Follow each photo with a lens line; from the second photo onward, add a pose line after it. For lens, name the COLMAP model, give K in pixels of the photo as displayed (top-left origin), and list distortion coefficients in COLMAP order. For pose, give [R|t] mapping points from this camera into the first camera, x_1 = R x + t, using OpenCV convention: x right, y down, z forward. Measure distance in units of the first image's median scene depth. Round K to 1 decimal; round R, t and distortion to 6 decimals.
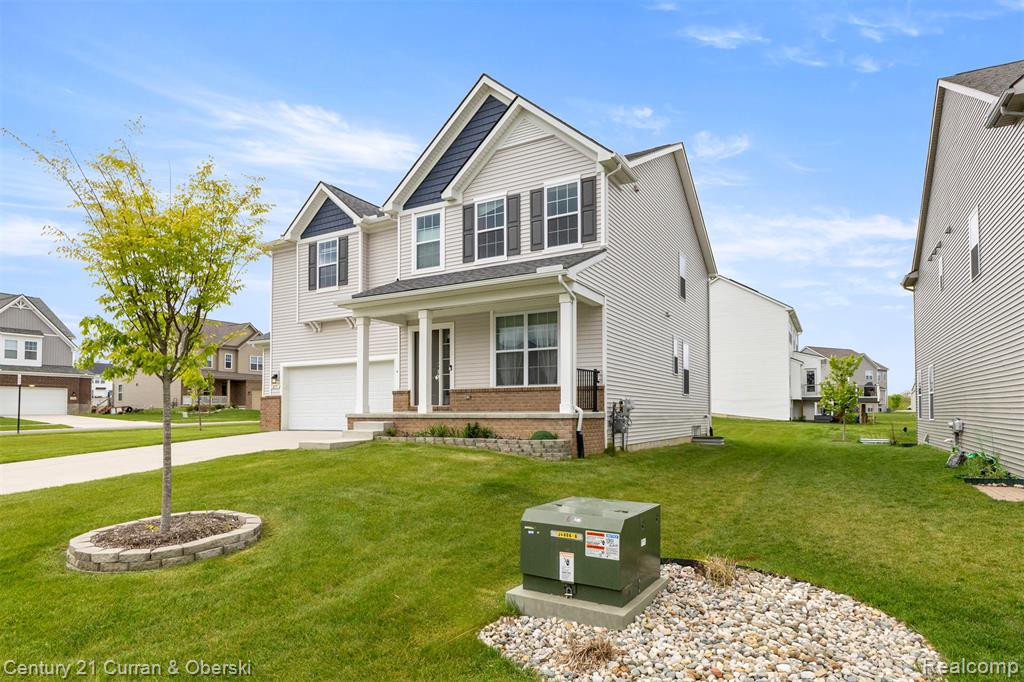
lens RADIAL K [[566.7, 0, 514.5], [0, 566.7, 392.4], [0, 0, 1]] dist [-0.021695, -0.000108]
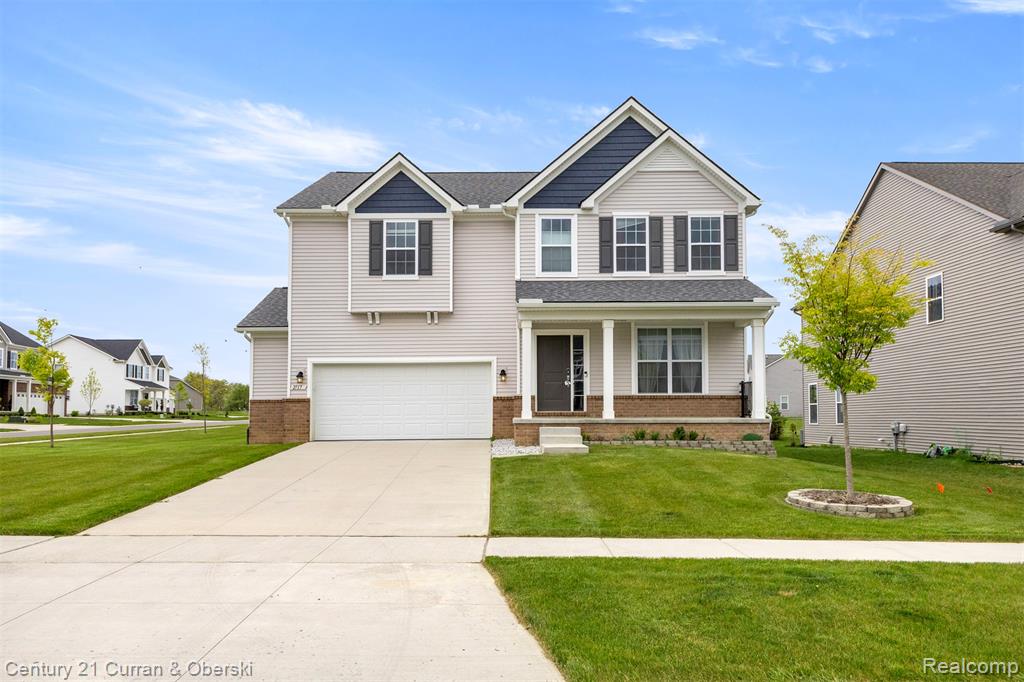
lens RADIAL K [[727.9, 0, 512.8], [0, 727.9, 377.8], [0, 0, 1]] dist [0.019315, 0.000881]
pose [[0.871372, 0.029673, 0.489726, -0.881578], [-0.015435, 0.999333, -0.033087, 0.008290], [-0.490381, 0.021272, 0.871249, -0.070284]]
